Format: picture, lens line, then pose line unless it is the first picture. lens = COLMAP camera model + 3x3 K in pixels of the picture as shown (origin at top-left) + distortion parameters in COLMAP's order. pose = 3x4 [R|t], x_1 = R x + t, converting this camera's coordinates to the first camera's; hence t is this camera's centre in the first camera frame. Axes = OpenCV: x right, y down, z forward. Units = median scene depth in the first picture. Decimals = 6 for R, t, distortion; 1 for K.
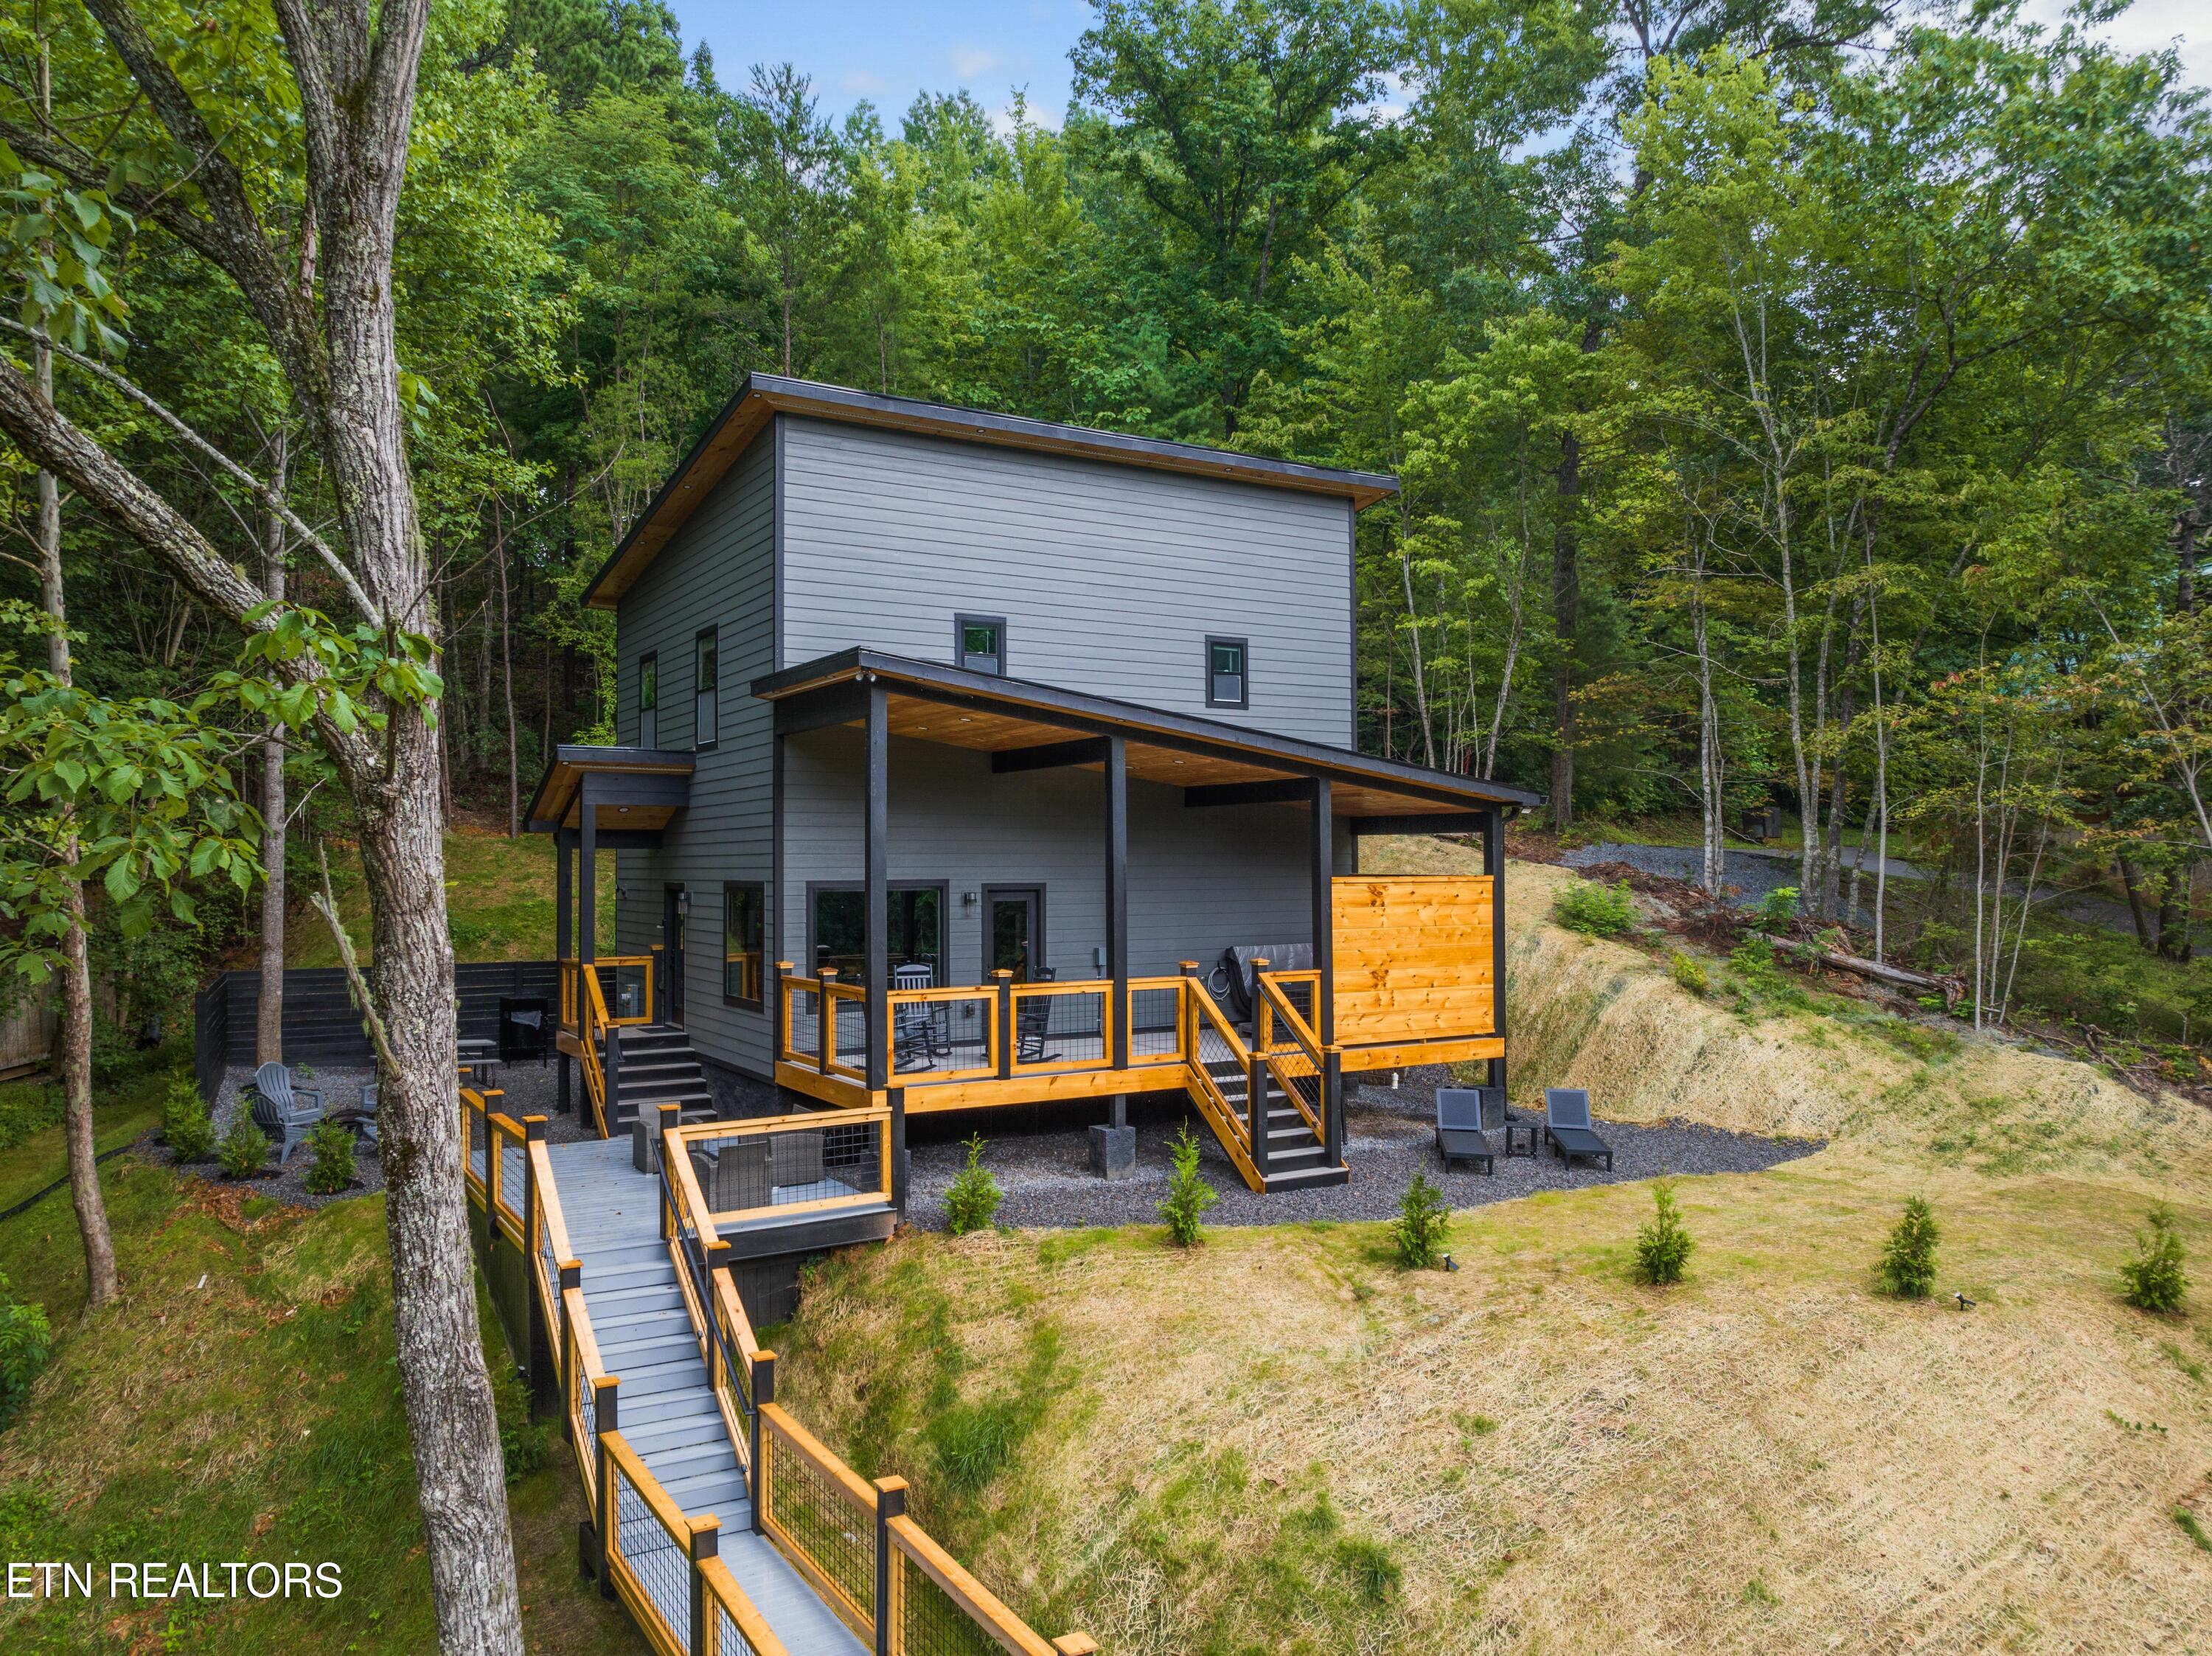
lens RADIAL K [[1561.4, 0, 1103.3], [0, 1561.4, 823.3], [0, 0, 1]] dist [-0.055427, 0.028589]
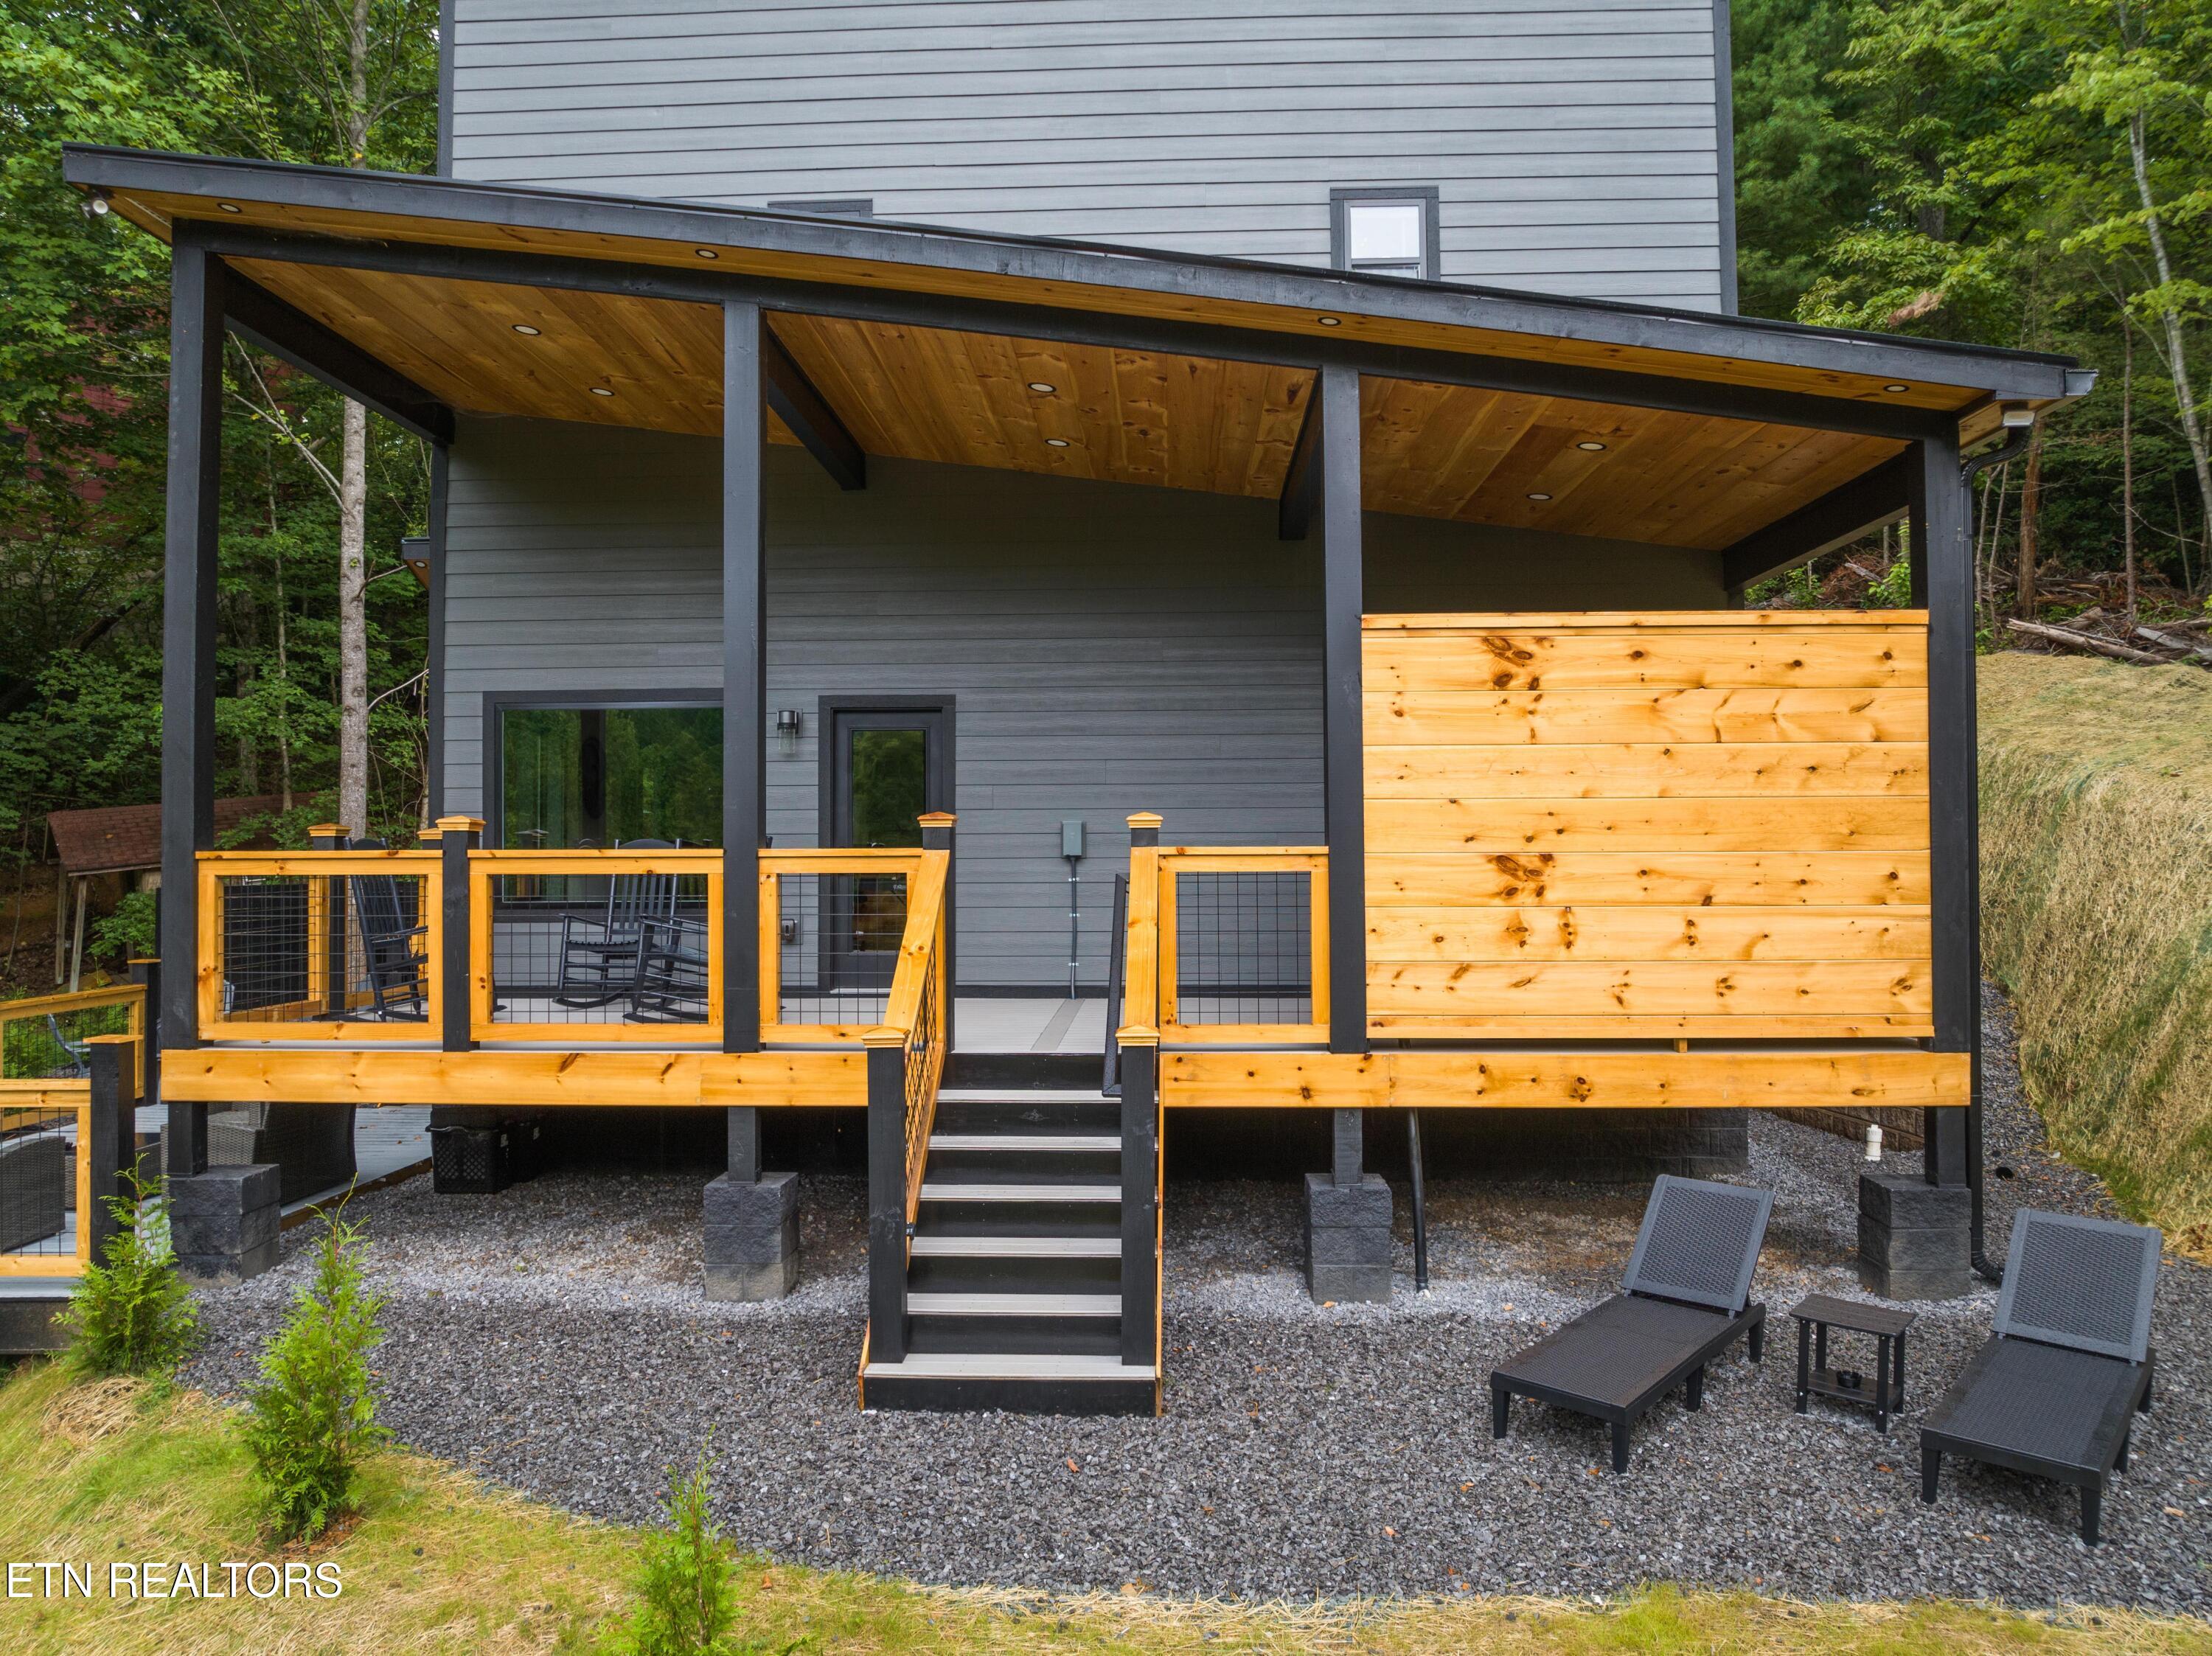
lens RADIAL K [[1561.4, 0, 1107.2], [0, 1561.4, 830.8], [0, 0, 1]] dist [-0.055427, 0.028589]
pose [[0.831414, -0.009128, -0.555578, 0.313482], [0.015922, 0.999846, 0.007399, 0.086088], [0.555425, -0.014997, 0.831432, 0.634155]]
